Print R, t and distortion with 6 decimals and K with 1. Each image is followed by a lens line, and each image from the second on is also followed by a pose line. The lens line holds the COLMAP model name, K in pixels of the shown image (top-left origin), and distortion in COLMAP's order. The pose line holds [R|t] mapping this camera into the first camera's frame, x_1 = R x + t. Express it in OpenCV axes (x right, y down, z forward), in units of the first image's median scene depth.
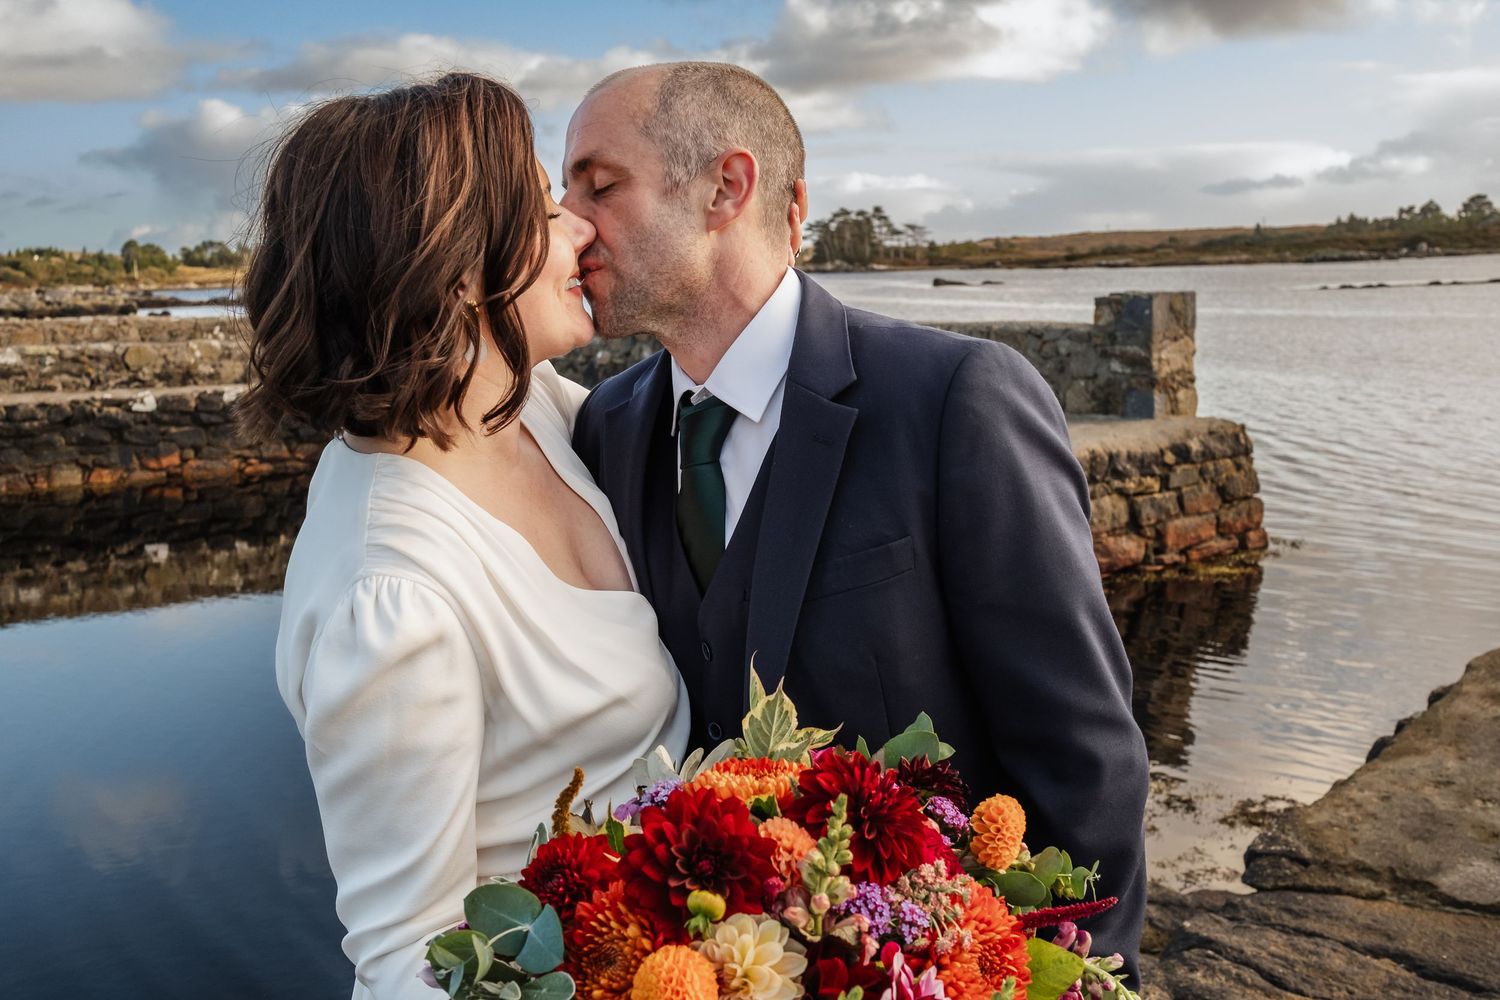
lens RADIAL K [[1515.2, 0, 781.6], [0, 1515.2, 508.2], [0, 0, 1]] dist [-0.000129, 0.000000]
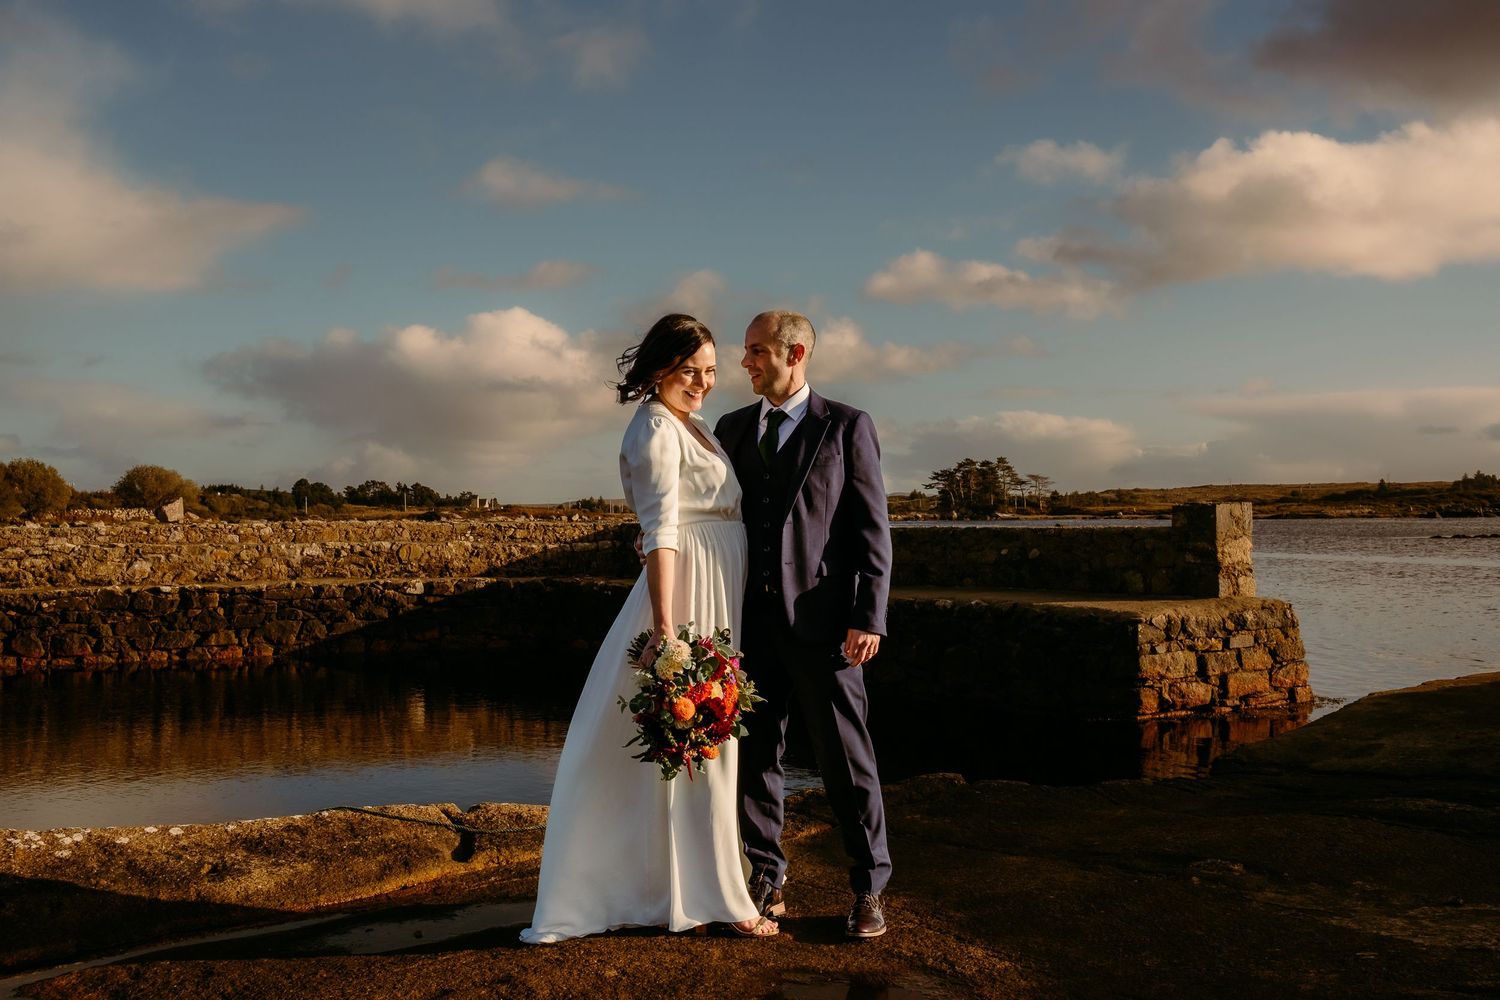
lens RADIAL K [[1515.2, 0, 757.5], [0, 1515.2, 505.5], [0, 0, 1]] dist [-0.000129, 0.000000]
pose [[0.995175, 0.016558, -0.096713, -0.016514], [-0.032243, 0.986108, -0.162948, 0.058350], [0.092671, 0.165280, 0.981883, -0.218784]]
